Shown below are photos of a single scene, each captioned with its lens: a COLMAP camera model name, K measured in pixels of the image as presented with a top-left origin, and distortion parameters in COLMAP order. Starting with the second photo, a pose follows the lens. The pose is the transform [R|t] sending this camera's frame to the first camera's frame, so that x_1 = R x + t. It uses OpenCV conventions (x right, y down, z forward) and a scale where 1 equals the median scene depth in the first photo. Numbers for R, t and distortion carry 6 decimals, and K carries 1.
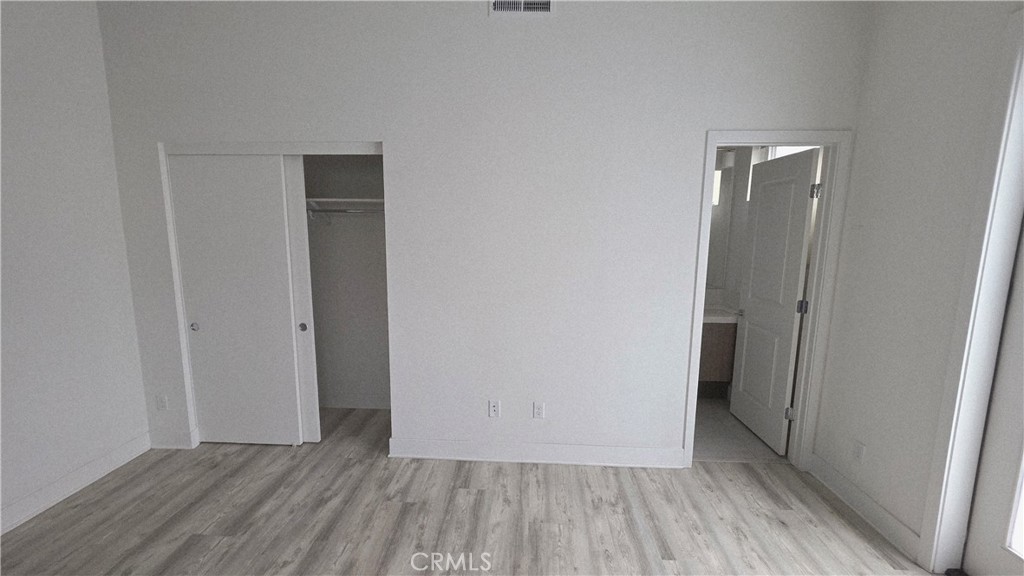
lens RADIAL K [[406.8, 0, 512.2], [0, 406.8, 286.1], [0, 0, 1]] dist [0.002017, 0.000080]
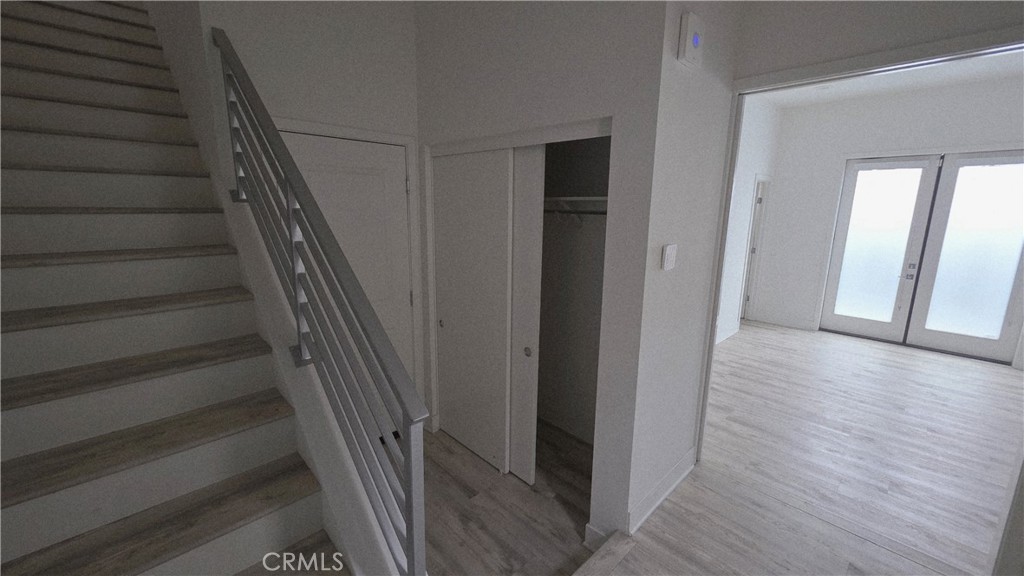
lens RADIAL K [[406.8, 0, 512.2], [0, 406.8, 286.1], [0, 0, 1]] dist [0.002017, 0.000080]
pose [[0.683779, -0.140624, 0.716011, -2.082694], [0.097437, 0.990063, 0.101397, -0.130710], [-0.723155, 0.000432, 0.690686, 0.424713]]
